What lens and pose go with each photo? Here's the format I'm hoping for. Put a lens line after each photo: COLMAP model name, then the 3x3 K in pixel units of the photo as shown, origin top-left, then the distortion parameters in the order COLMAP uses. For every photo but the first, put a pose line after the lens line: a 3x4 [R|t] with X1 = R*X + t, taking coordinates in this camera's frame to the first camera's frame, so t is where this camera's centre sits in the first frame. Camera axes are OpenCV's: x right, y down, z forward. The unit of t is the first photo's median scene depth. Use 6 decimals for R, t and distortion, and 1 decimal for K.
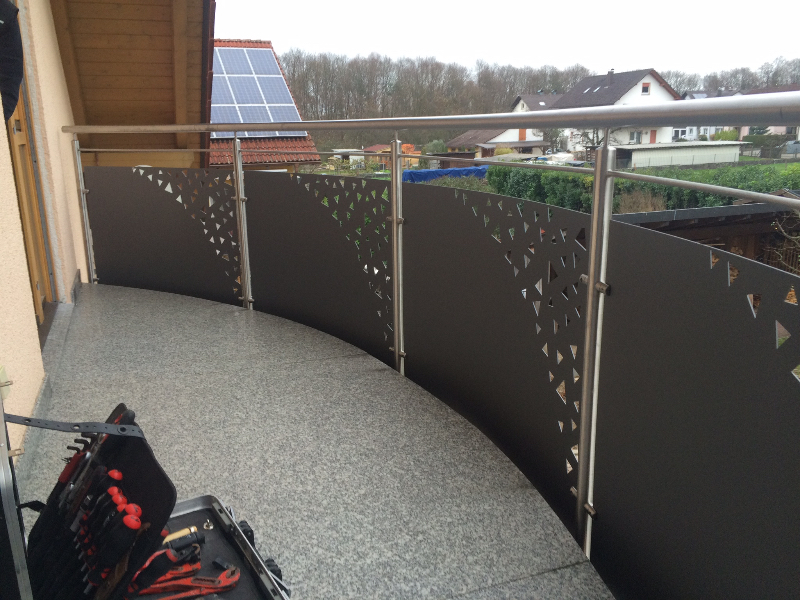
lens RADIAL K [[684.3, 0, 400.0], [0, 684.3, 300.0], [0, 0, 1]] dist [0.074046, -0.120776]
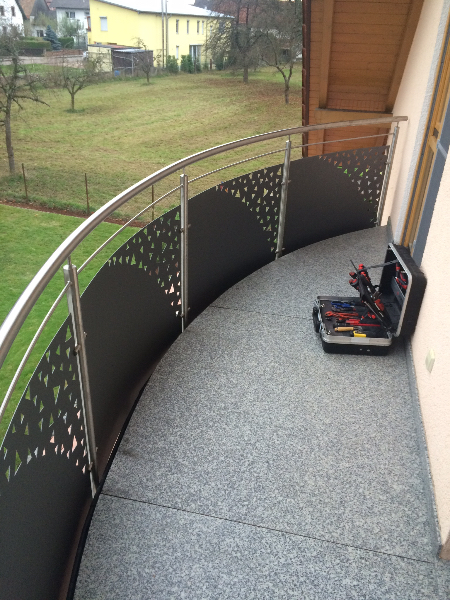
lens RADIAL K [[513.2, 0, 225.0], [0, 513.2, 300.0], [0, 0, 1]] dist [0.074046, -0.120776]
pose [[-0.826206, -0.276361, 0.490926, -0.518778], [0.108487, 0.777055, 0.620013, -0.606763], [-0.552824, 0.565518, -0.612026, 1.391497]]
